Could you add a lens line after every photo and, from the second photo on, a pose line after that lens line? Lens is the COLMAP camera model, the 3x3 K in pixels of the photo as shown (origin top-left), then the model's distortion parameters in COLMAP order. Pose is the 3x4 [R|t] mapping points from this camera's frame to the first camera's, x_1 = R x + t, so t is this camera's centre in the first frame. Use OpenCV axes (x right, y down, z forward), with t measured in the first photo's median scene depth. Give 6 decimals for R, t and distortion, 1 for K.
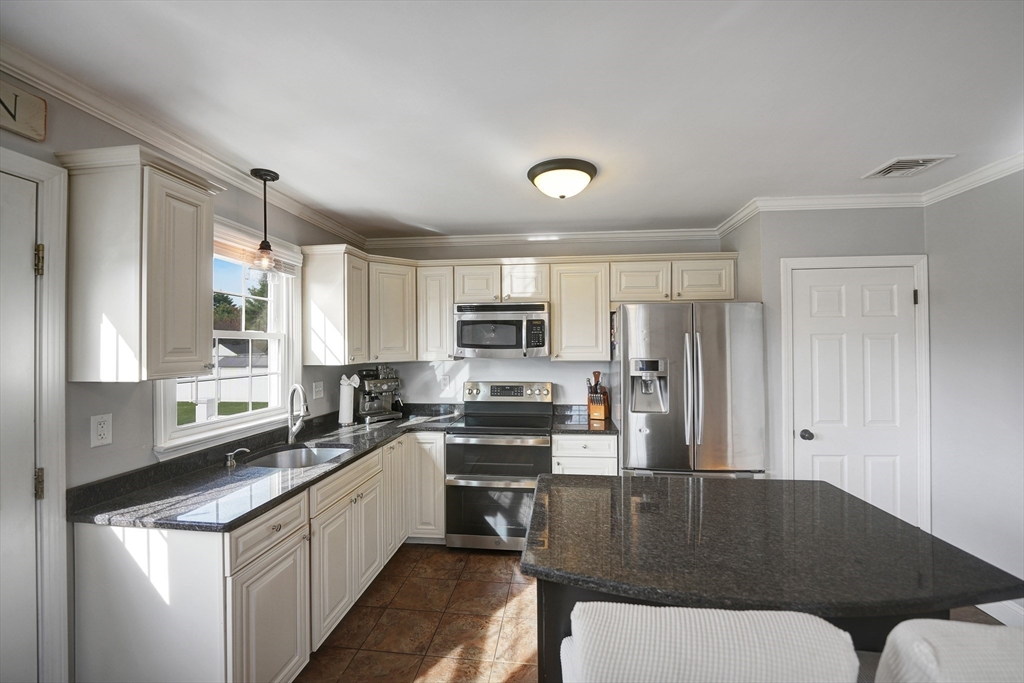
lens RADIAL K [[425.9, 0, 513.5], [0, 425.9, 337.6], [0, 0, 1]] dist [-0.028750, 0.003021]
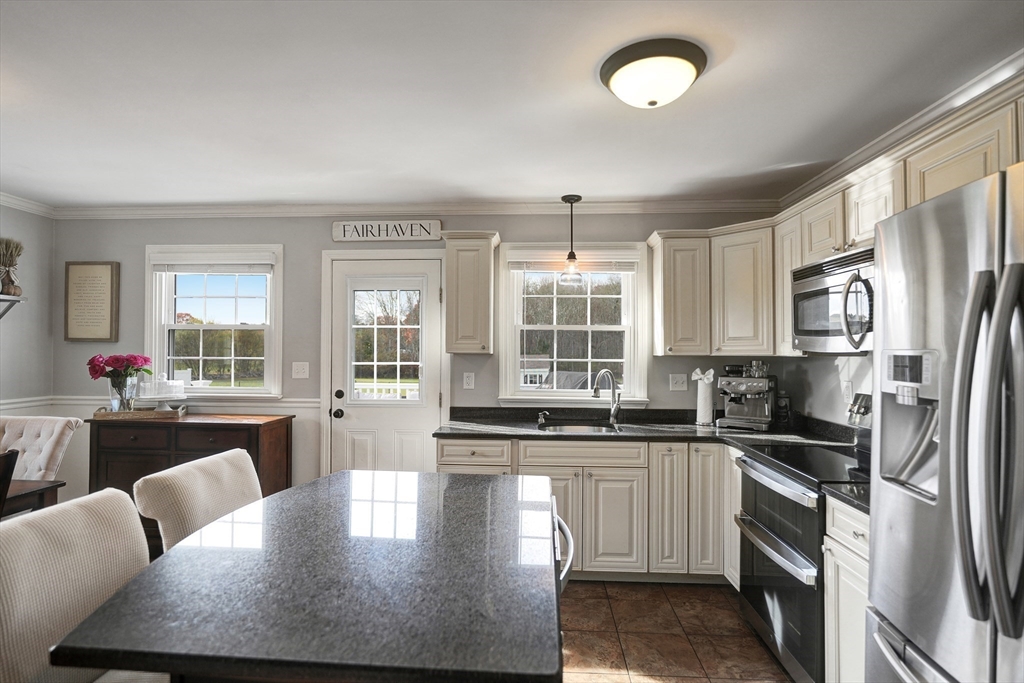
lens RADIAL K [[511.3, 0, 509.5], [0, 511.3, 345.9], [0, 0, 1]] dist [-0.006032, -0.000520]
pose [[0.046429, -0.002724, -0.998918, 0.755319], [0.013407, 0.999908, -0.002104, 0.041070], [0.998832, -0.013295, 0.046461, 0.613121]]
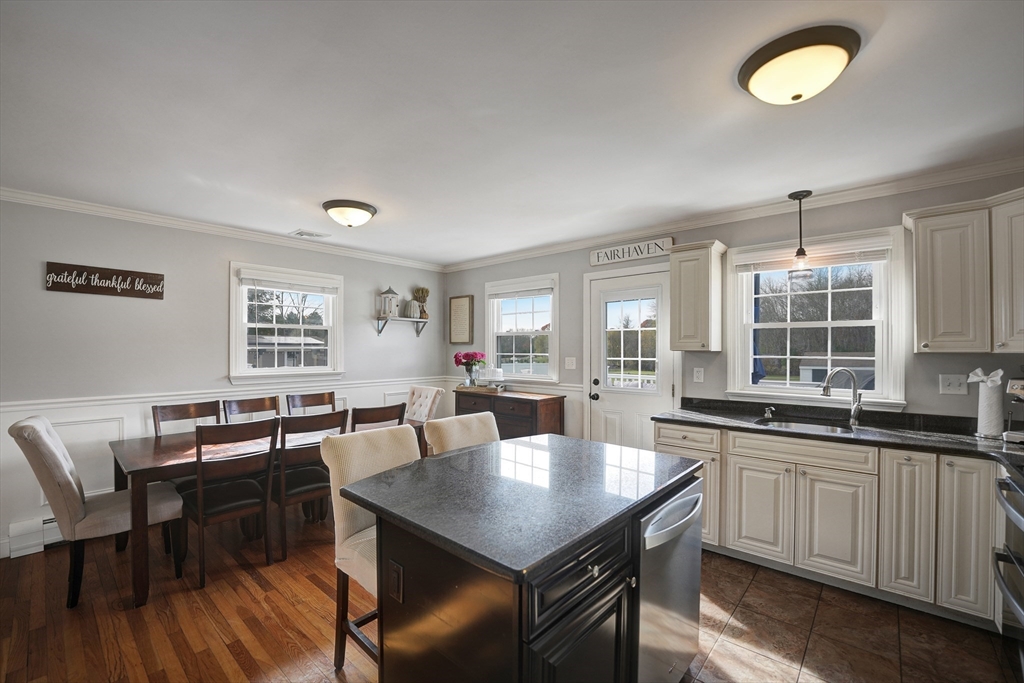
lens RADIAL K [[425.9, 0, 510.8], [0, 425.9, 349.6], [0, 0, 1]] dist [-0.028750, 0.003021]
pose [[-0.582664, 0.009018, -0.812663, 0.755118], [0.019334, 0.999809, -0.002768, 0.045566], [0.812483, -0.017324, -0.582727, 0.844296]]
